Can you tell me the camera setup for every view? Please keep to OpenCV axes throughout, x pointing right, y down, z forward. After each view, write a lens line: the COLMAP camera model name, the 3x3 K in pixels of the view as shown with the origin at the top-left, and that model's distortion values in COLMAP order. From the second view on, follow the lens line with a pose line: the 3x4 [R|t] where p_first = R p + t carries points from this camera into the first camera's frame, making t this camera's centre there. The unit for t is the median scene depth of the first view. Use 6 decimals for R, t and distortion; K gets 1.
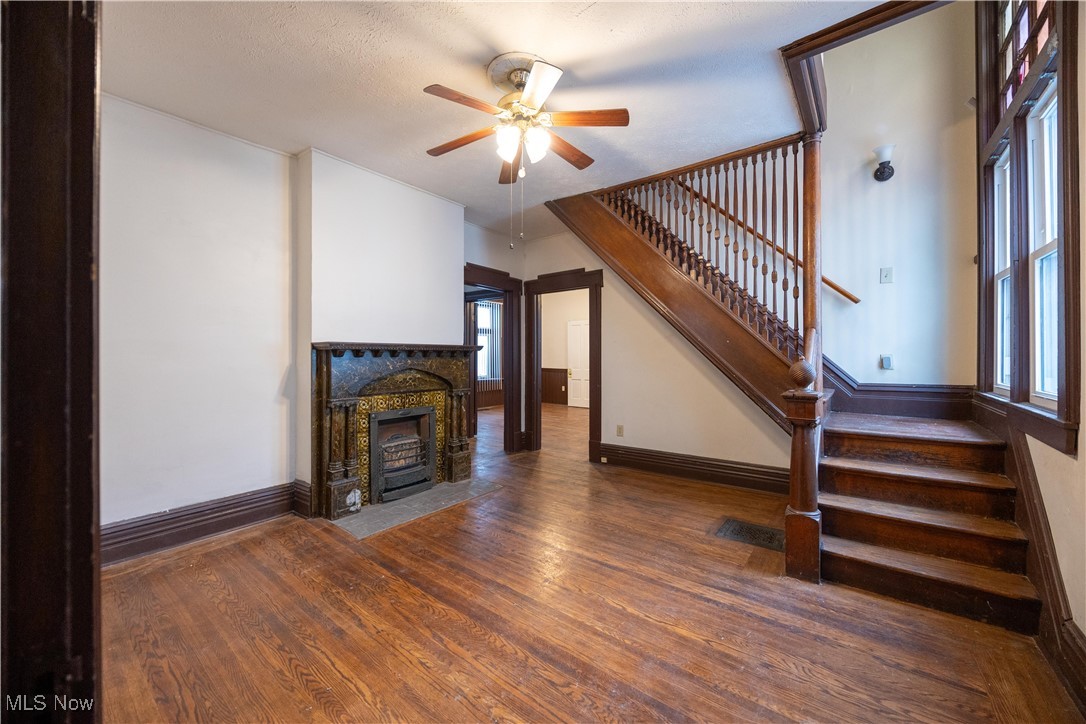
lens RADIAL K [[411.2, 0, 542.1], [0, 411.2, 357.7], [0, 0, 1]] dist [-0.007707, 0.001263]
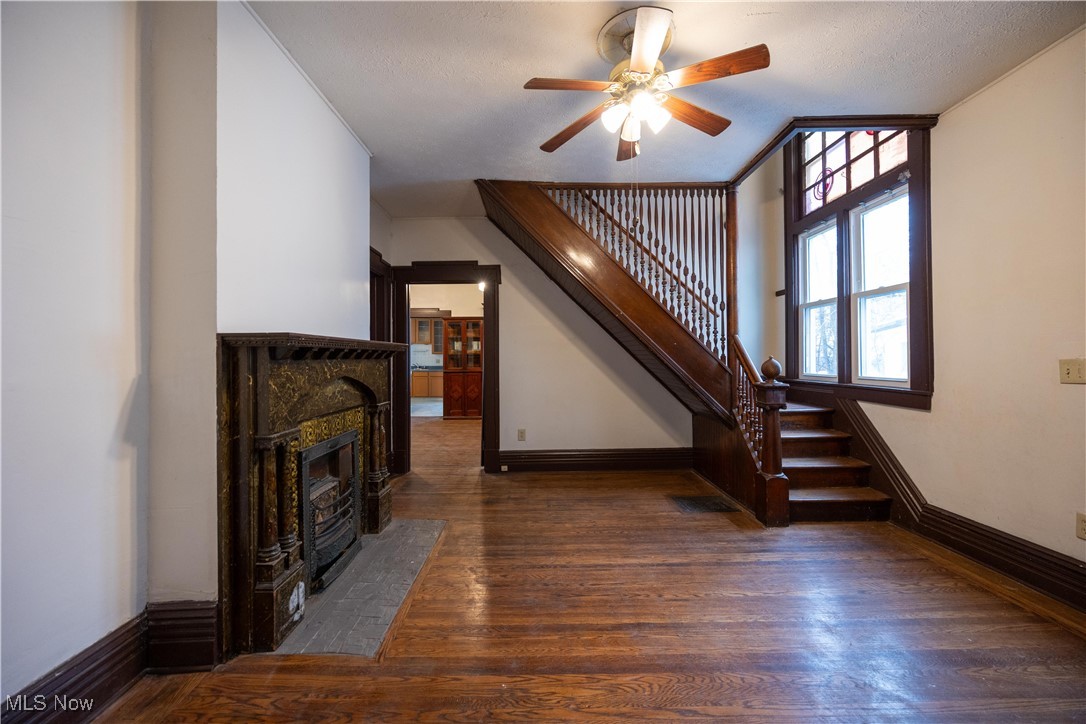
lens RADIAL K [[411.2, 0, 541.9], [0, 411.2, 357.7], [0, 0, 1]] dist [-0.007707, 0.001263]
pose [[0.782471, -0.004393, 0.622672, -0.614612], [0.007495, 0.999969, -0.002363, -0.000573], [-0.622642, 0.006516, 0.782479, 0.353402]]
